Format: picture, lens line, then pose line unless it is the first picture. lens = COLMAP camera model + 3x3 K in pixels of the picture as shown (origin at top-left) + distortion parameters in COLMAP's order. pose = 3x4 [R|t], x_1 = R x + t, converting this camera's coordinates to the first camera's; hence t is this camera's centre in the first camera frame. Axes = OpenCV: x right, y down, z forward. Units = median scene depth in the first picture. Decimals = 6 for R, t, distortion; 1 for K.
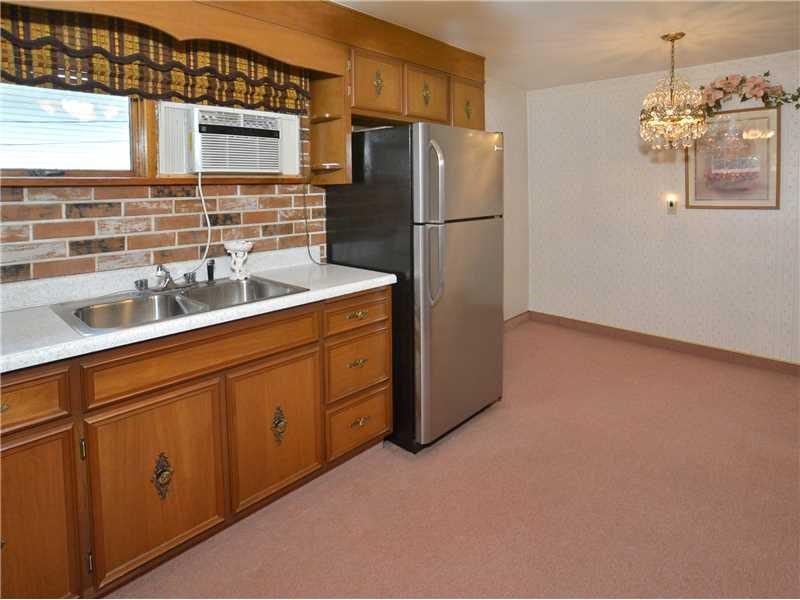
lens RADIAL K [[460.3, 0, 400.0], [0, 460.3, 300.0], [0, 0, 1]] dist [0.029832, 0.000197]
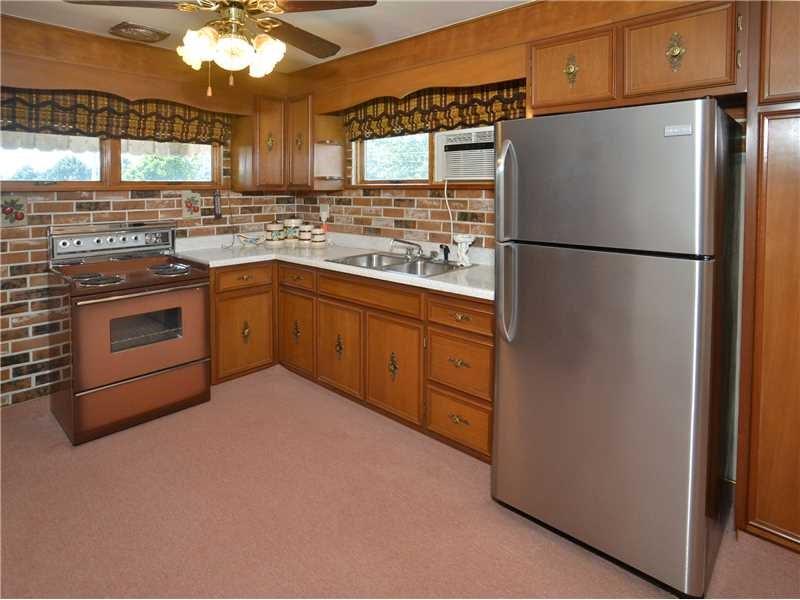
lens RADIAL K [[460.3, 0, 400.0], [0, 460.3, 300.0], [0, 0, 1]] dist [0.029832, 0.000197]
pose [[0.014606, 0.242296, -0.970092, 1.015603], [-0.260673, 0.937569, 0.230248, -0.229809], [0.965317, 0.249514, 0.076854, 0.885468]]
